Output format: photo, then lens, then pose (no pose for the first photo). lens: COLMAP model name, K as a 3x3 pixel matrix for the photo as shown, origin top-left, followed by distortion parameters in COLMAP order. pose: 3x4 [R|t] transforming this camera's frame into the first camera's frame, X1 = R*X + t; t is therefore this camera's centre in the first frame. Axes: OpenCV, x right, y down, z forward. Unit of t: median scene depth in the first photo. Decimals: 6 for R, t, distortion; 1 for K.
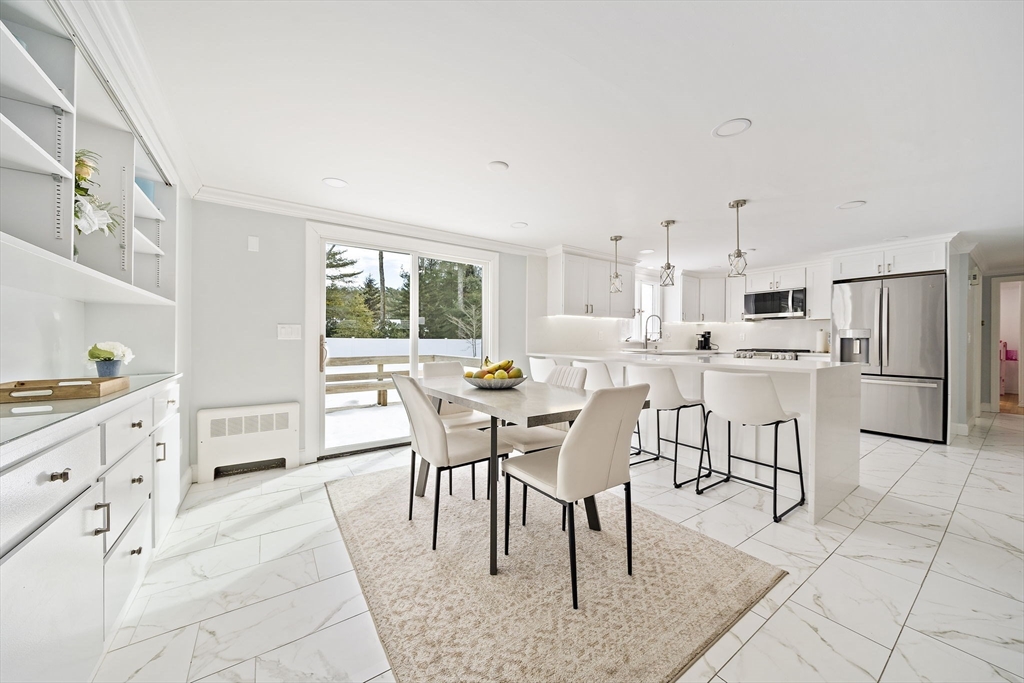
lens RADIAL K [[356.1, 0, 506.9], [0, 356.1, 340.6], [0, 0, 1]] dist [-0.001313, -0.001328]
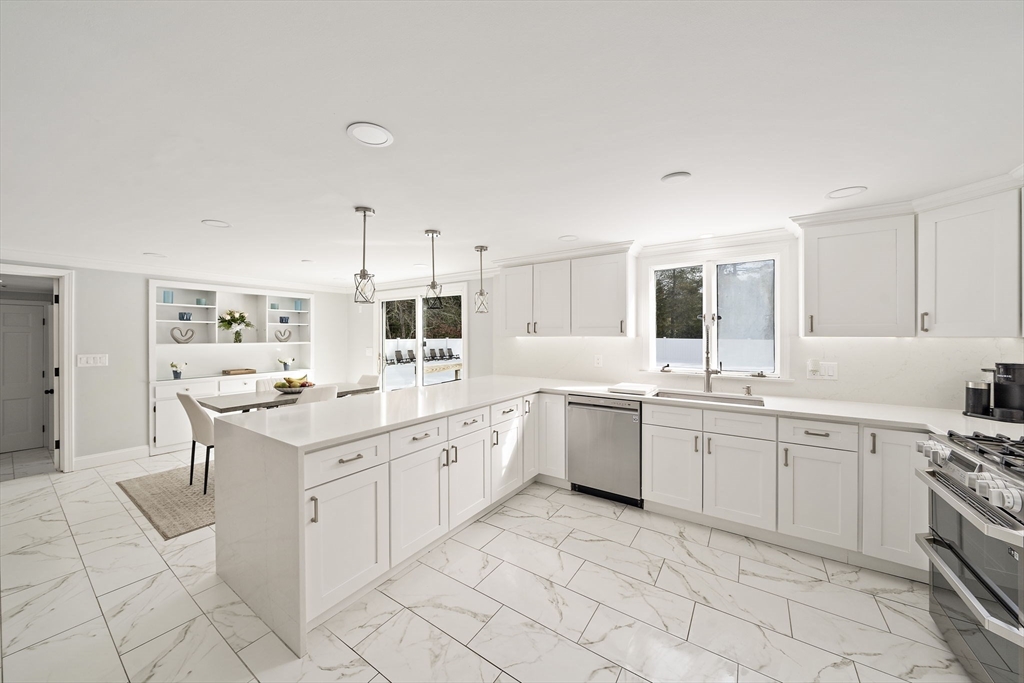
lens RADIAL K [[356.1, 0, 499.1], [0, 356.1, 337.8], [0, 0, 1]] dist [-0.001313, -0.001328]
pose [[0.354411, 0.000295, -0.935090, 1.006073], [-0.000192, 1.000000, 0.000243, -0.069668], [0.935090, 0.000094, 0.354411, 0.670657]]
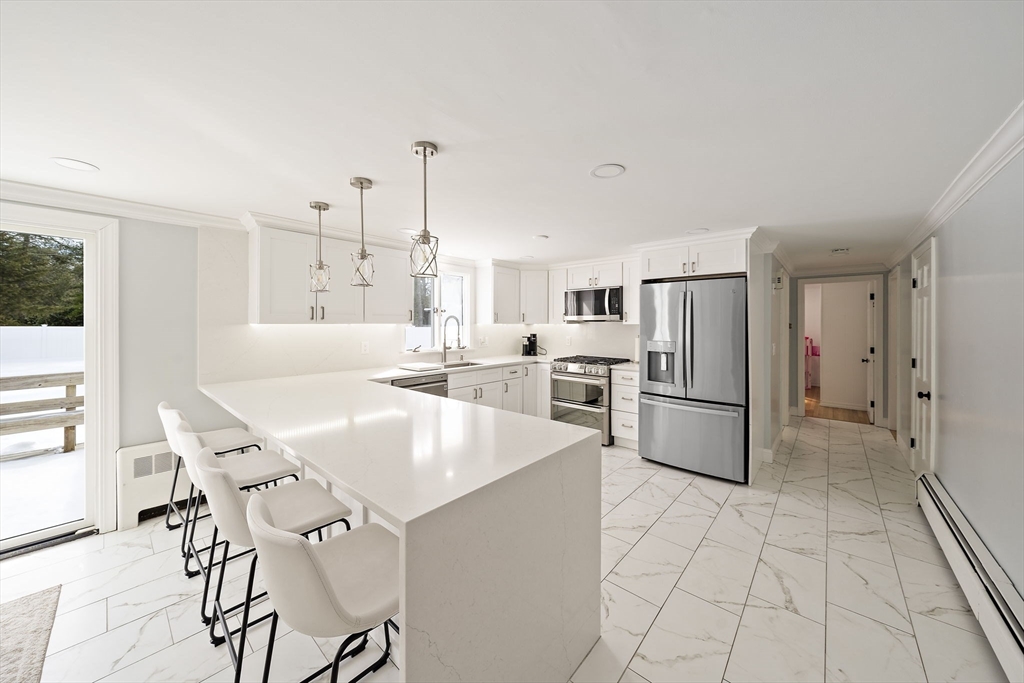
lens RADIAL K [[356.1, 0, 503.1], [0, 356.1, 324.1], [0, 0, 1]] dist [-0.001313, -0.001328]
pose [[0.972947, -0.003314, 0.231004, 0.433030], [0.003300, 0.999994, 0.000450, -0.071081], [-0.231004, 0.000324, 0.972953, 0.285371]]
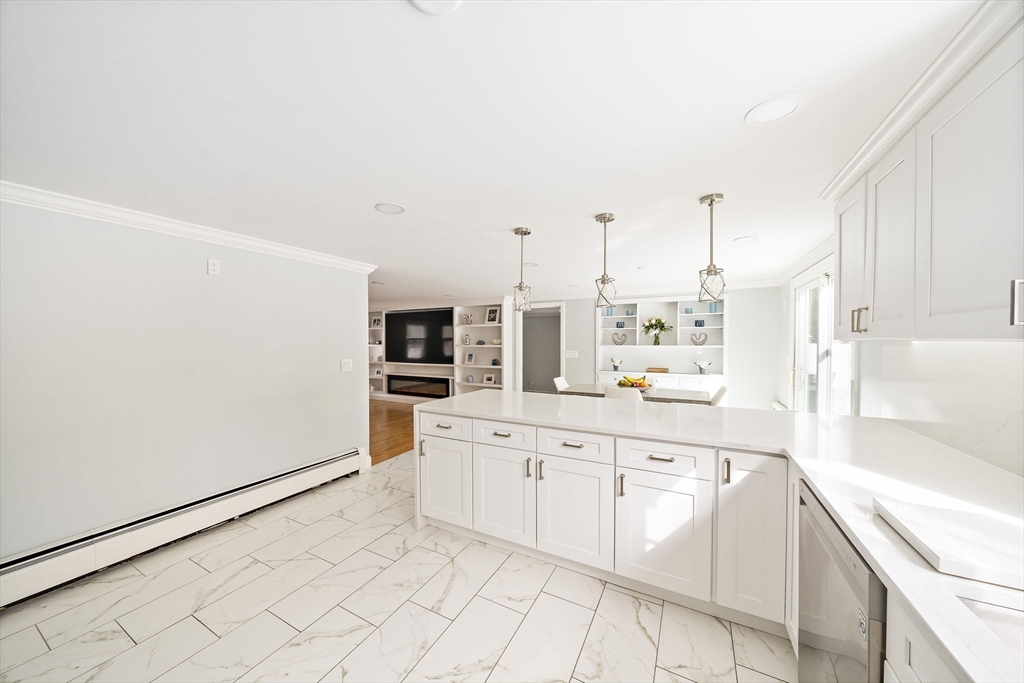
lens RADIAL K [[356.1, 0, 507.6], [0, 356.1, 337.8], [0, 0, 1]] dist [-0.001313, -0.001328]
pose [[-0.885101, -0.004094, -0.465382, 0.750203], [-0.002901, 0.999990, -0.003281, -0.074823], [0.465391, -0.001554, -0.885104, 1.212358]]
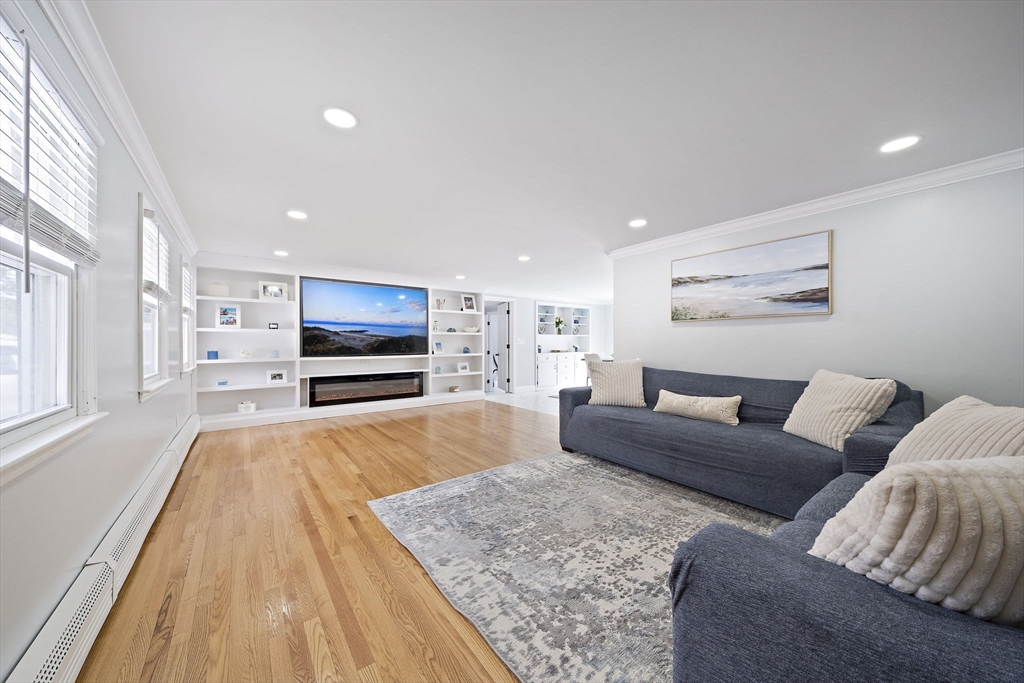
lens RADIAL K [[356.1, 0, 505.9], [0, 356.1, 347.1], [0, 0, 1]] dist [-0.001313, -0.001328]
pose [[0.043377, 0.008283, -0.999024, 1.637086], [-0.001724, 0.999965, 0.008215, 0.001050], [0.999057, 0.001366, 0.043390, -0.102319]]
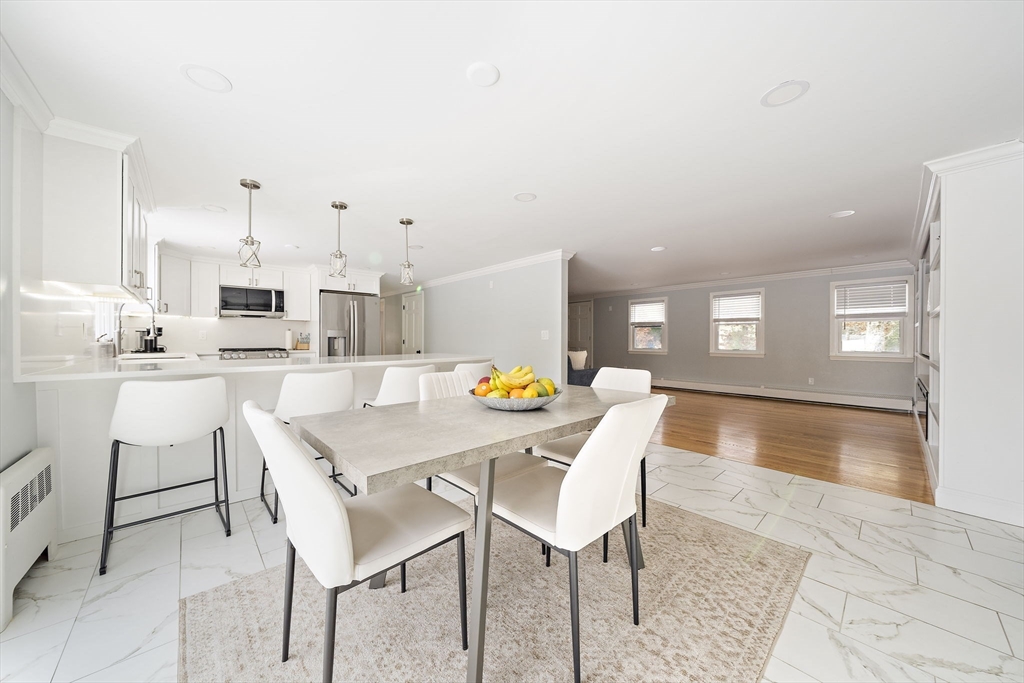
lens RADIAL K [[356.1, 0, 505.1], [0, 356.1, 340.4], [0, 0, 1]] dist [-0.001313, -0.001328]
pose [[-0.143932, -0.006808, 0.989564, -0.372959], [0.003178, 0.999968, 0.007341, -0.002957], [-0.989582, 0.004202, -0.143906, 0.575864]]
